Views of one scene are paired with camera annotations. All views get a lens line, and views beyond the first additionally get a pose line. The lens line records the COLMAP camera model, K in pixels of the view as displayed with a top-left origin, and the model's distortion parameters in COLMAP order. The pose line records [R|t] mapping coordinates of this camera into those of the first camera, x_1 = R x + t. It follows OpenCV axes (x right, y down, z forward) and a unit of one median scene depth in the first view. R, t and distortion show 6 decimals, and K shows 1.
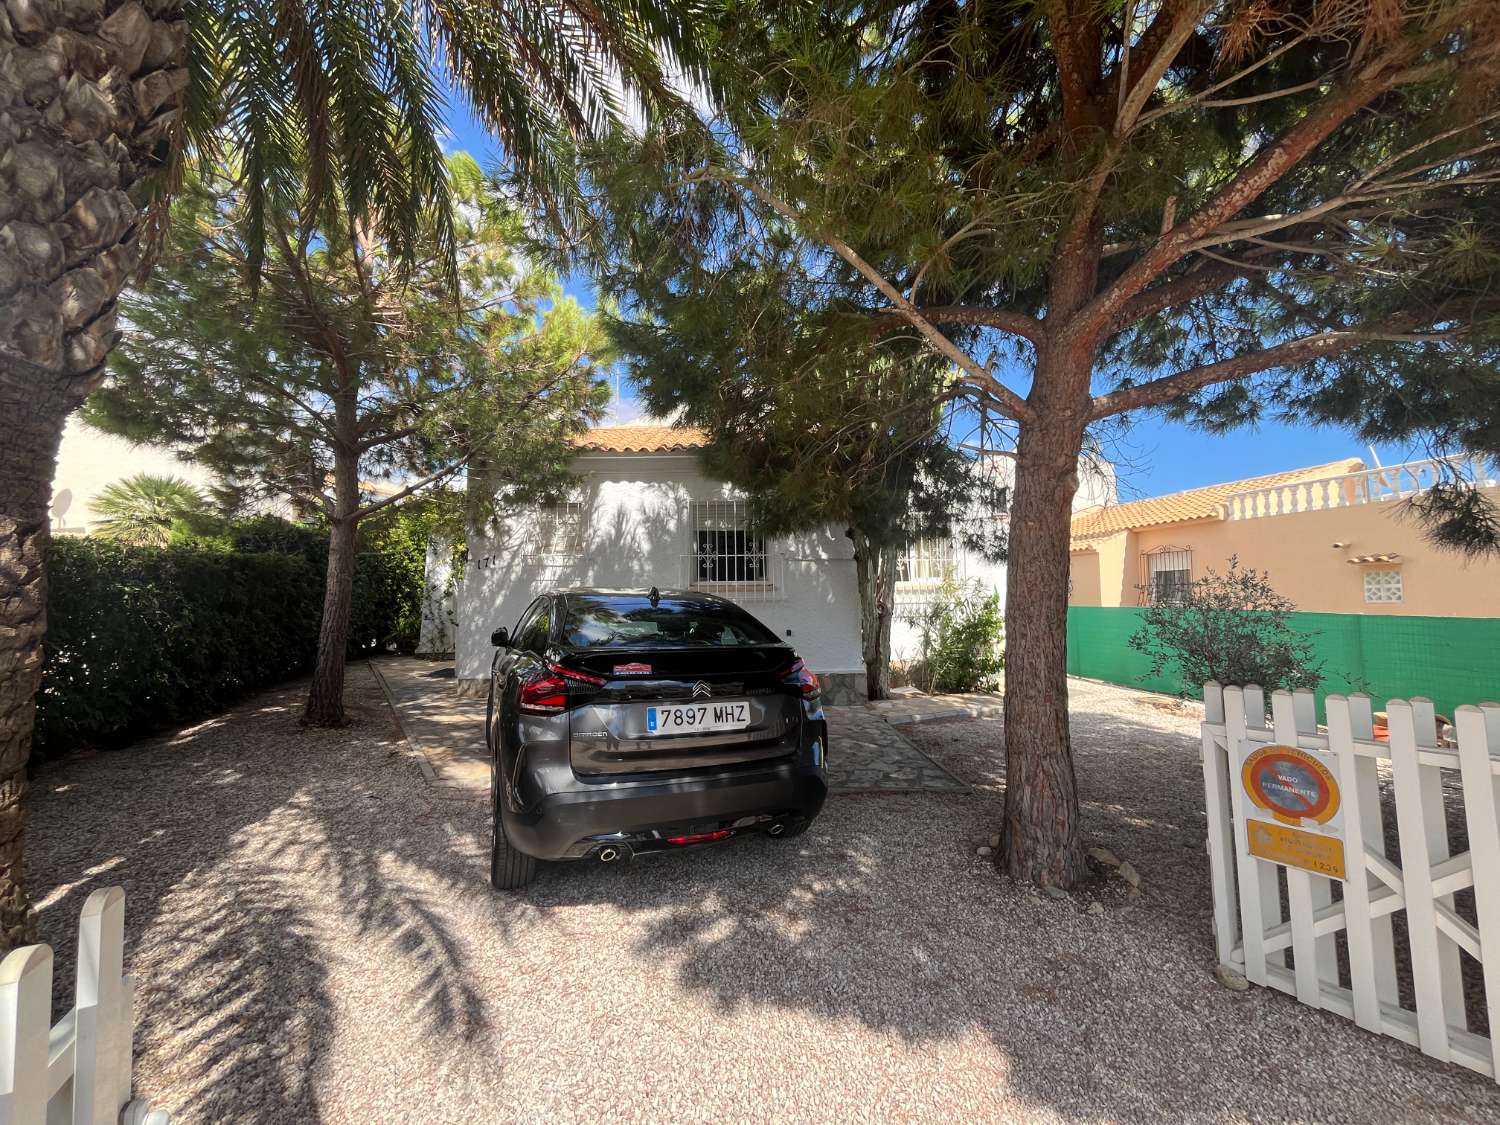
lens RADIAL K [[611.3, 0, 747.5], [0, 611.3, 563.6], [0, 0, 1]] dist [0.000232, -0.000439]
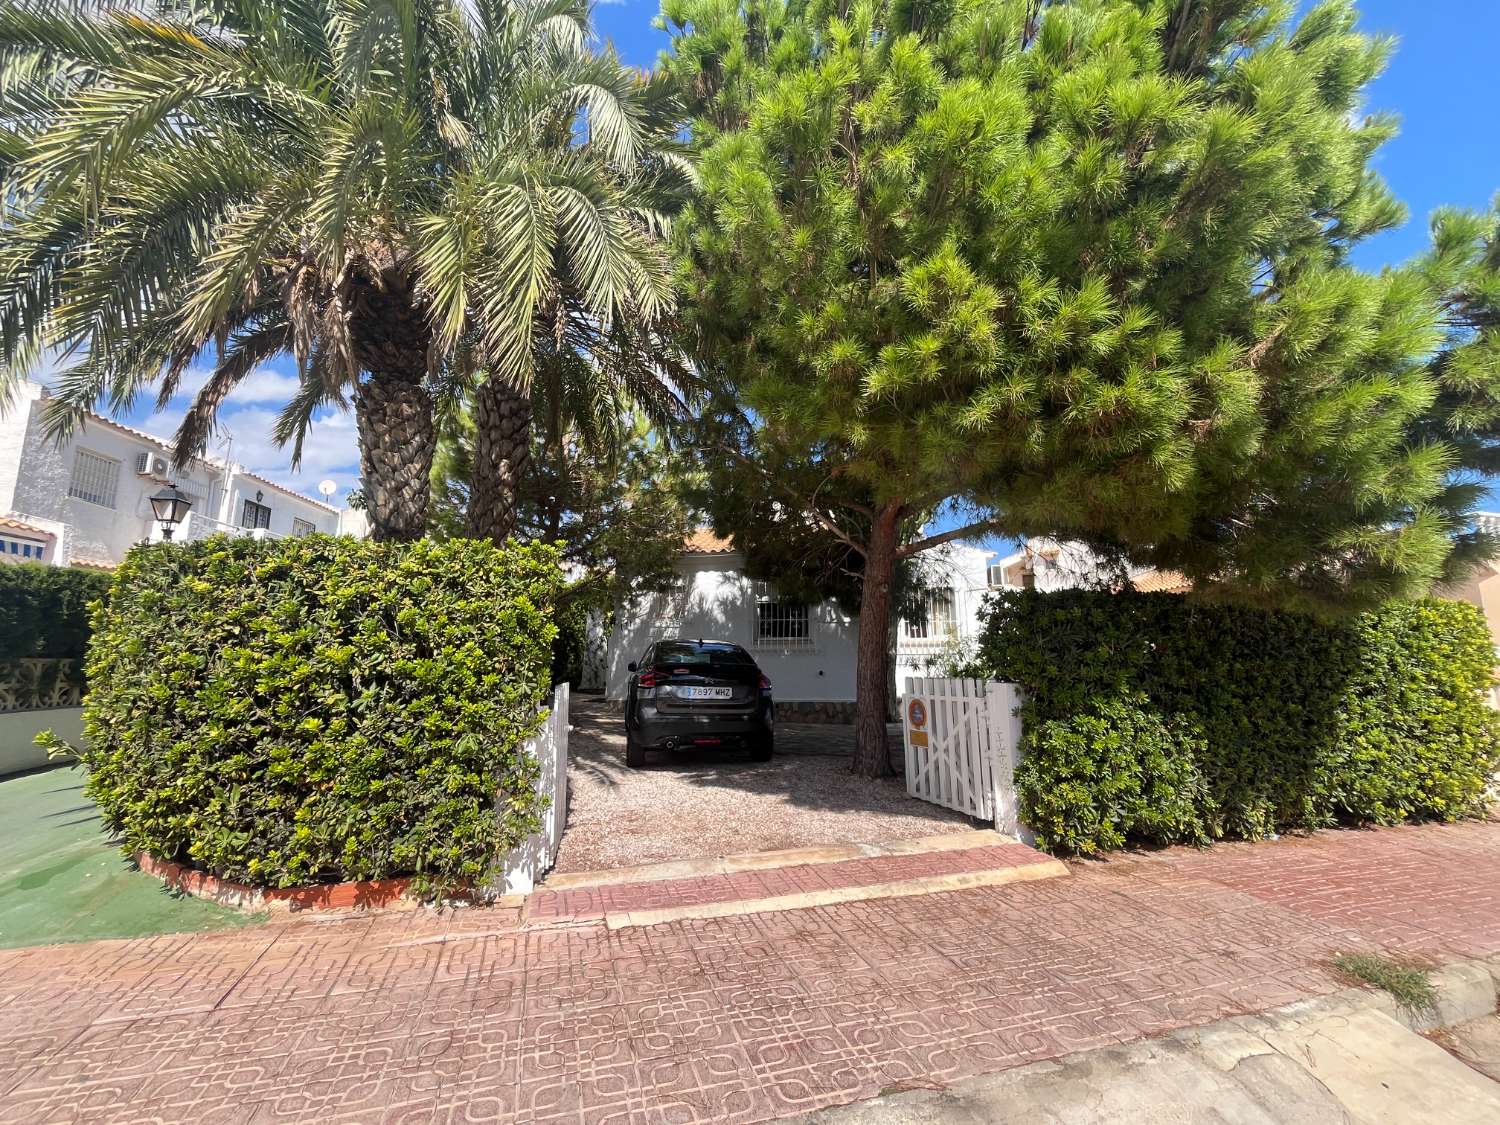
lens RADIAL K [[611.3, 0, 754.4], [0, 611.3, 574.8], [0, 0, 1]] dist [0.000232, -0.000439]
pose [[0.980453, -0.018840, -0.195850, 0.215982], [0.003836, 0.997046, -0.076708, -0.008646], [0.196717, 0.074457, 0.977629, -0.503587]]
